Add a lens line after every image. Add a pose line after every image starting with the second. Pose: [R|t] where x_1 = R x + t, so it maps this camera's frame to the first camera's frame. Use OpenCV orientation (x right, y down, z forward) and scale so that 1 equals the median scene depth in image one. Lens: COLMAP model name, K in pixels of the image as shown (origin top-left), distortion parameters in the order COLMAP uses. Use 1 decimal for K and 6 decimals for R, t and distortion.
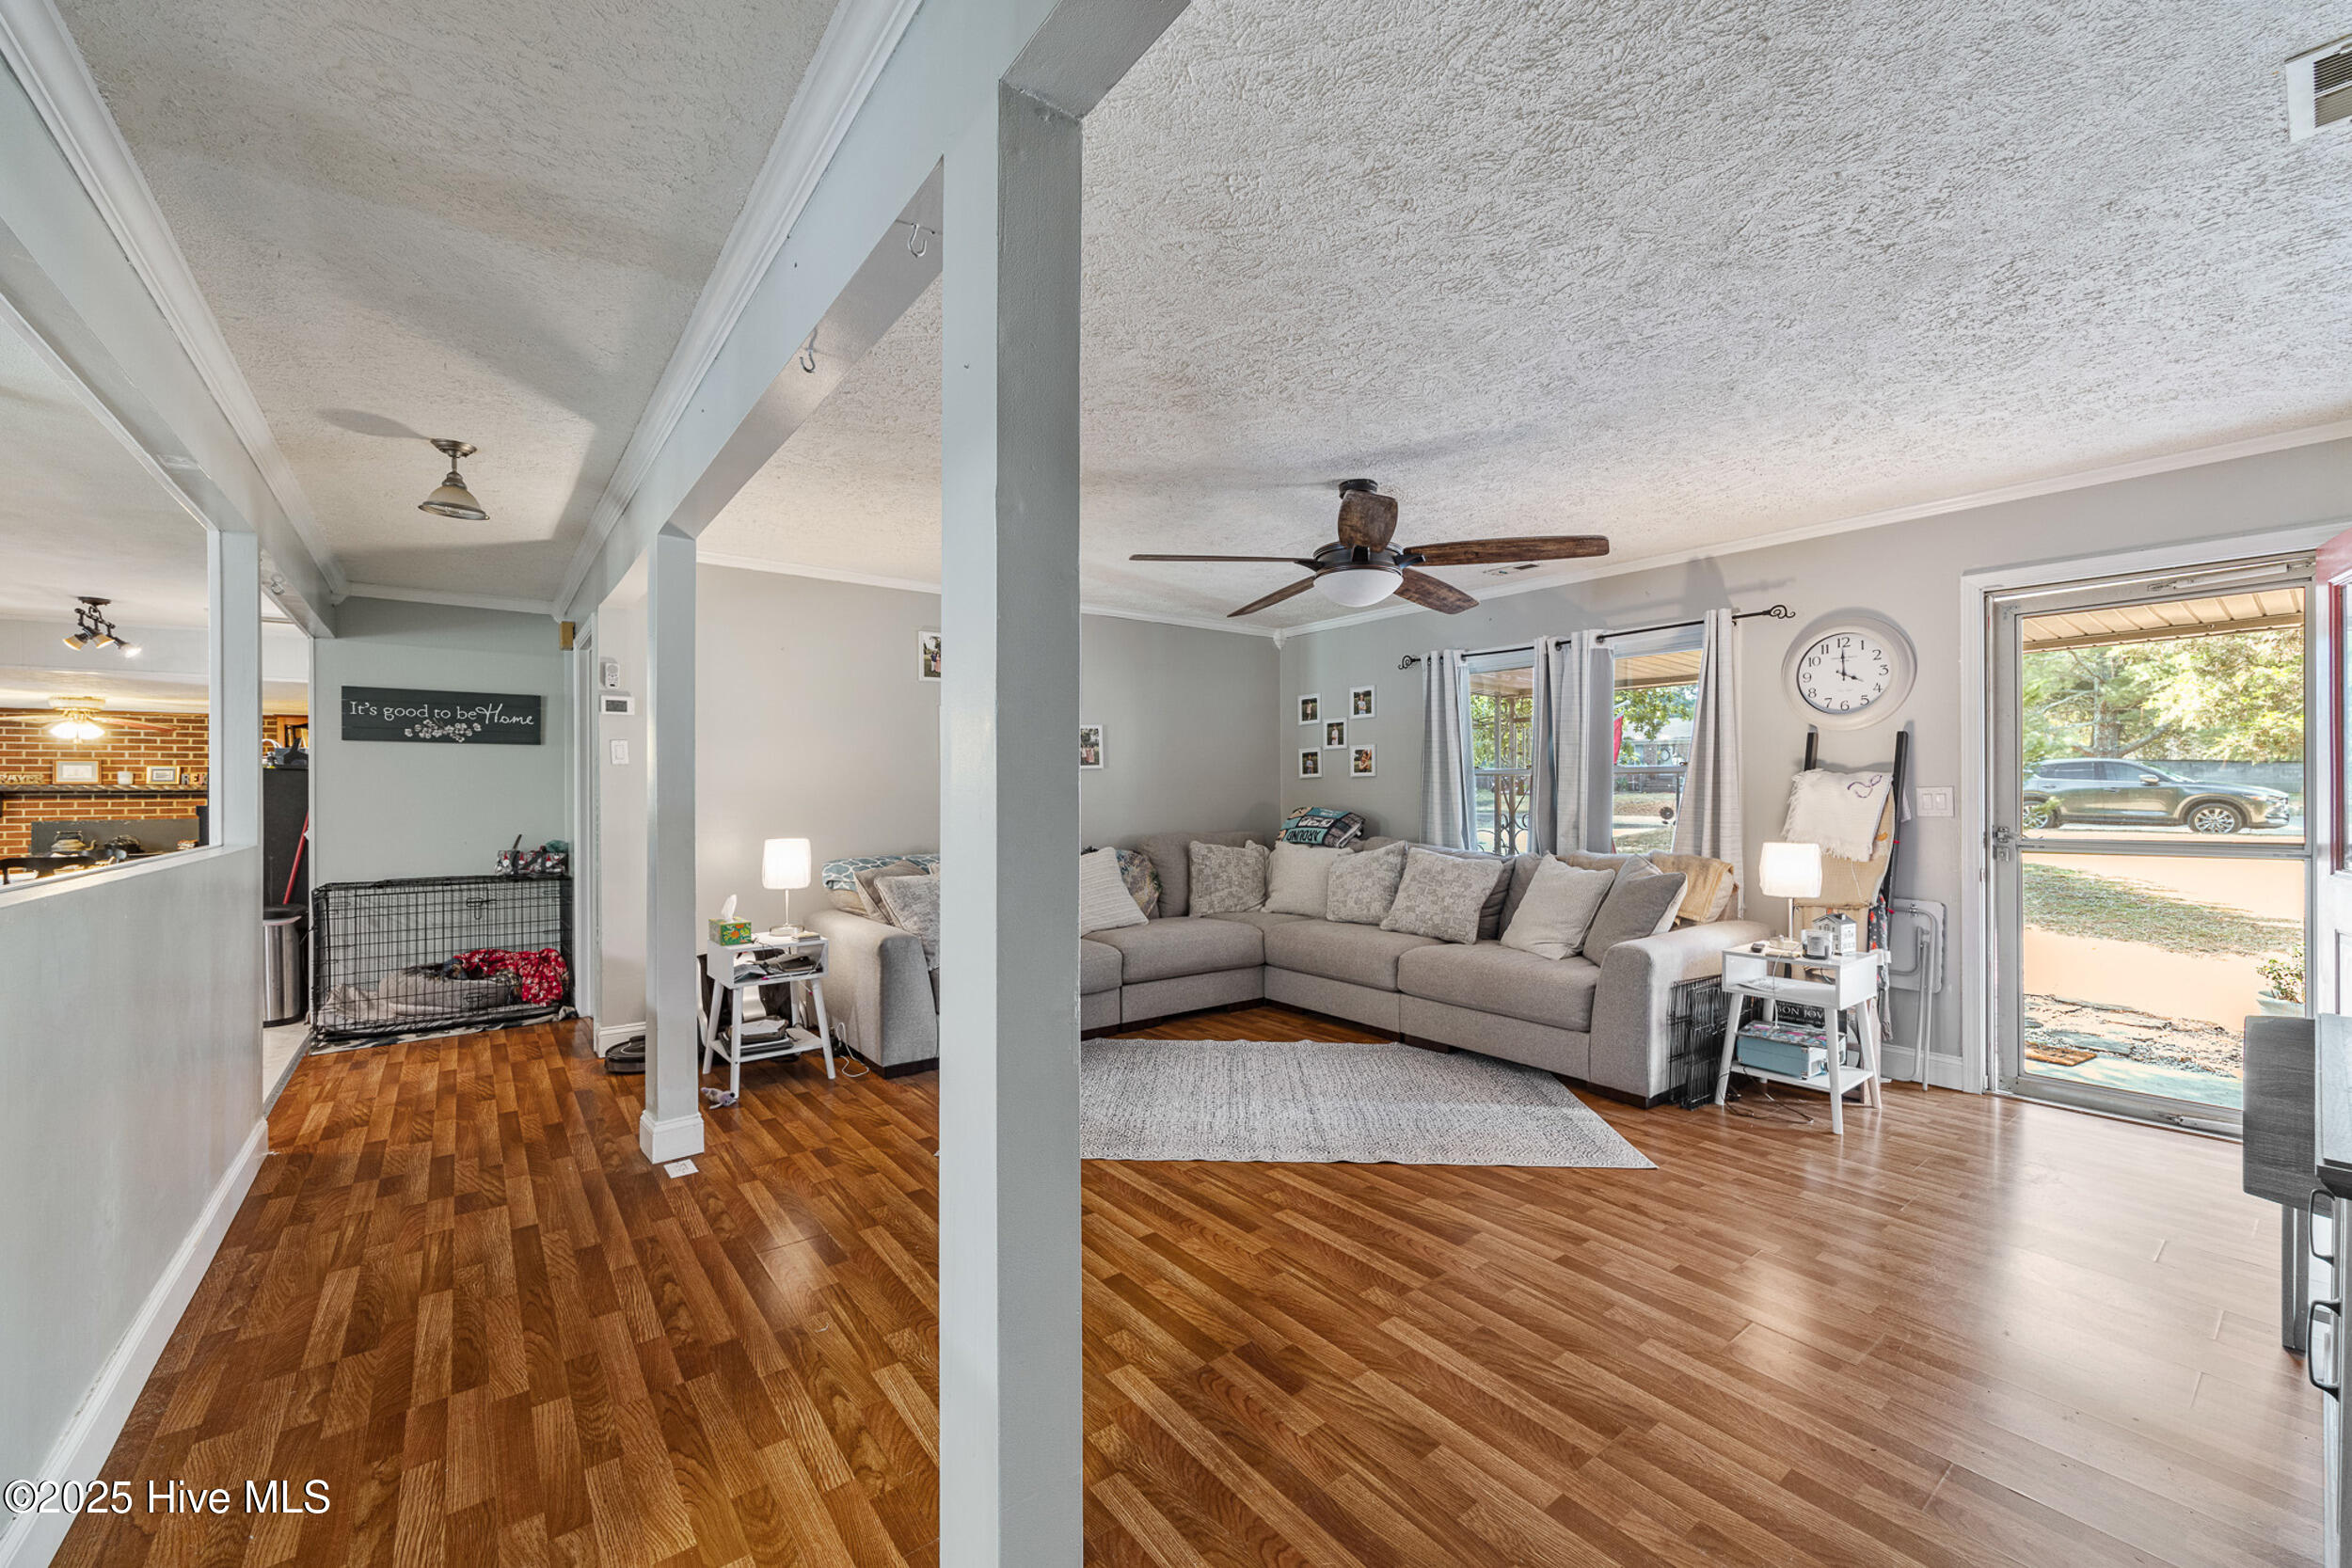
lens RADIAL K [[942.1, 0, 1182.6], [0, 942.1, 785.6], [0, 0, 1]] dist [-0.005244, 0.002422]
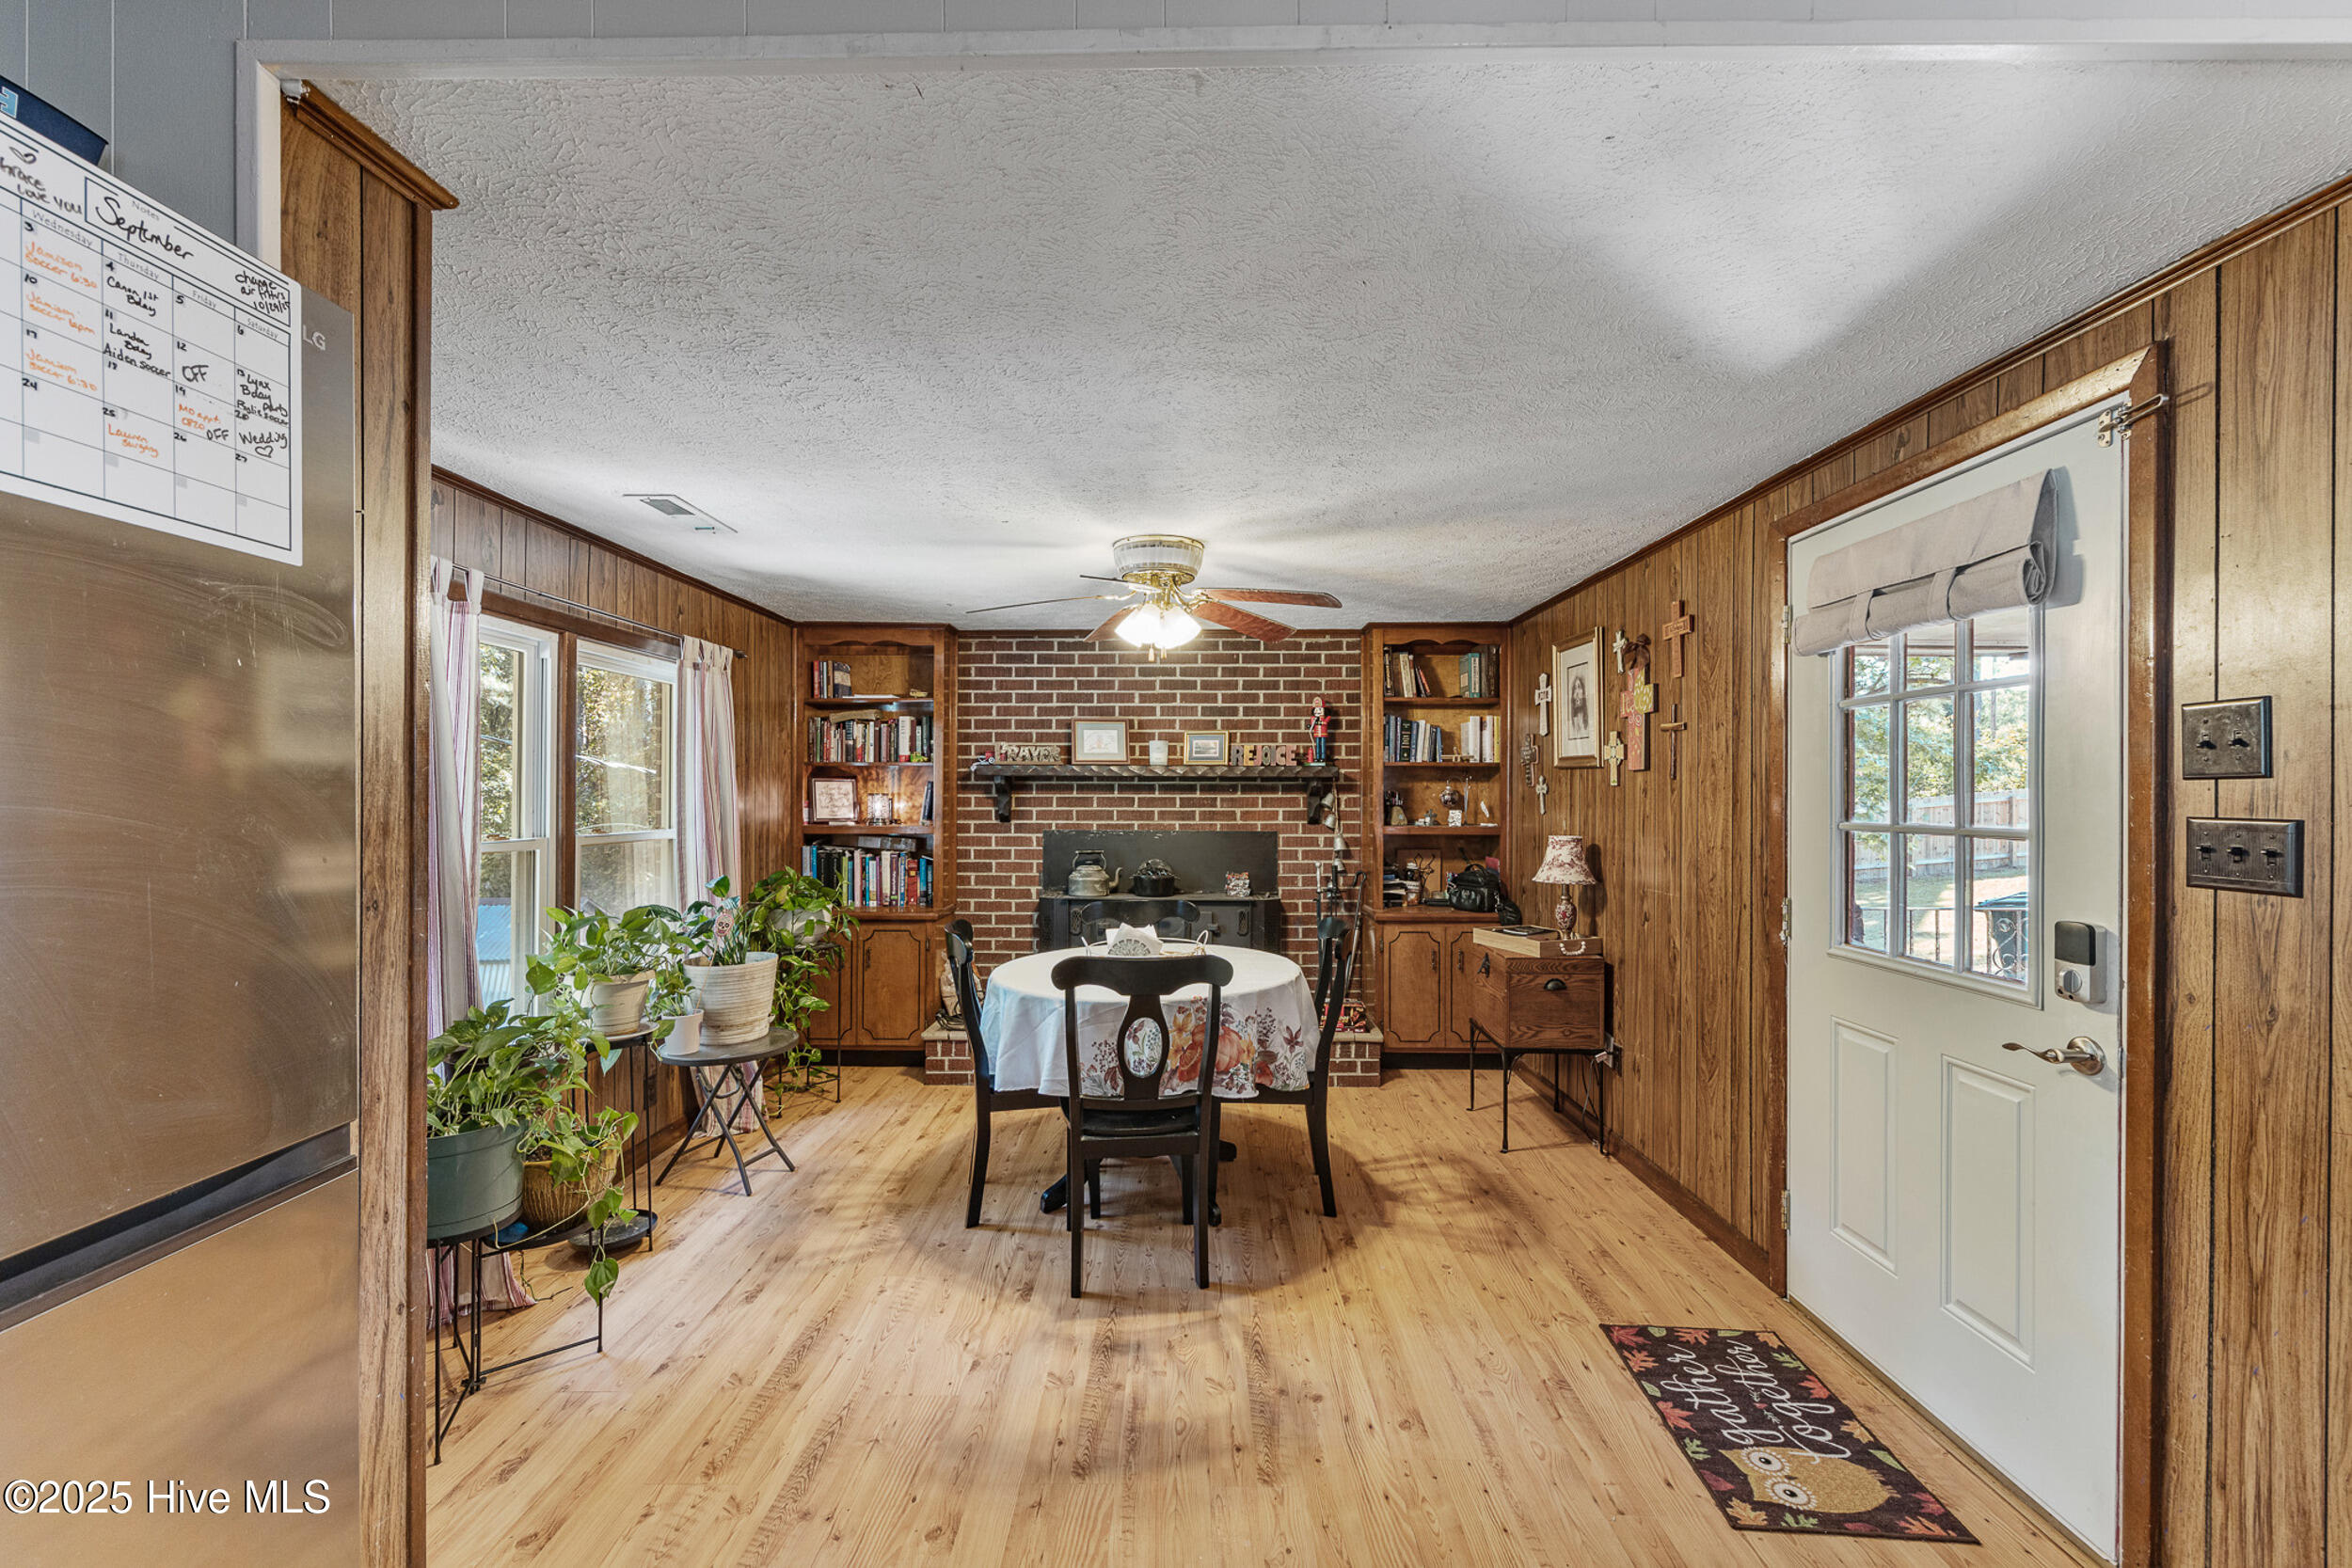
lens RADIAL K [[942.1, 0, 1187.3], [0, 942.1, 783.3], [0, 0, 1]] dist [-0.005244, 0.002422]
pose [[0.794122, 0.008461, -0.607700, -2.381500], [-0.008194, 0.999961, 0.003214, 0.021879], [0.607703, 0.002427, 0.794161, 1.768399]]
